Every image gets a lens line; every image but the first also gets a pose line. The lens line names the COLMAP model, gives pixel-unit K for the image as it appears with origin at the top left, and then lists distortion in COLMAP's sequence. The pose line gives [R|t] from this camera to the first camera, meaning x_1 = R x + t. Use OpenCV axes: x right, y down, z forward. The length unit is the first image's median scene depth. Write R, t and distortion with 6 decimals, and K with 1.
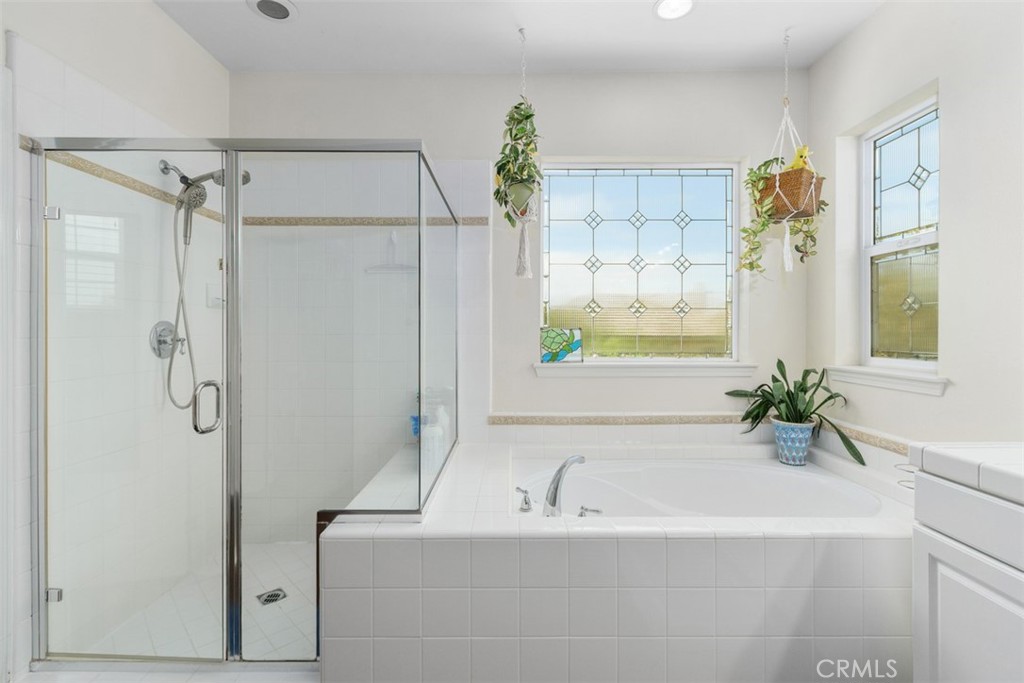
lens RADIAL K [[468.3, 0, 509.4], [0, 468.3, 335.2], [0, 0, 1]] dist [0.001906, 0.000194]
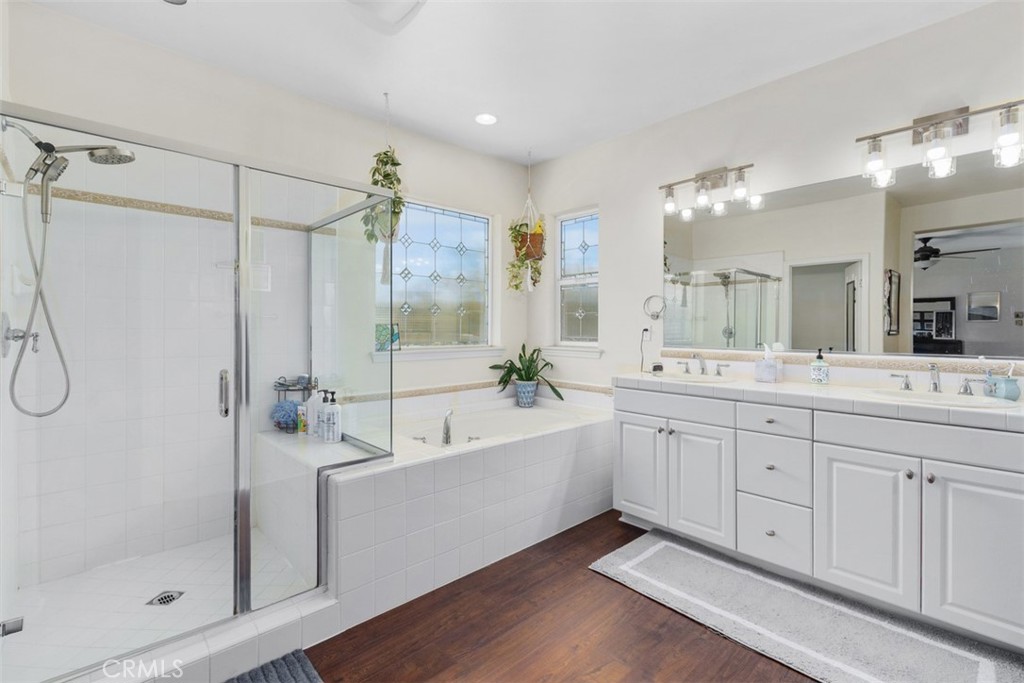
lens RADIAL K [[468.3, 0, 514.8], [0, 468.3, 336.1], [0, 0, 1]] dist [0.001906, 0.000194]
pose [[0.725629, -0.010667, 0.688004, -0.583355], [0.003201, 0.999921, 0.012127, 0.004477], [-0.688079, -0.006598, 0.725606, -0.180425]]
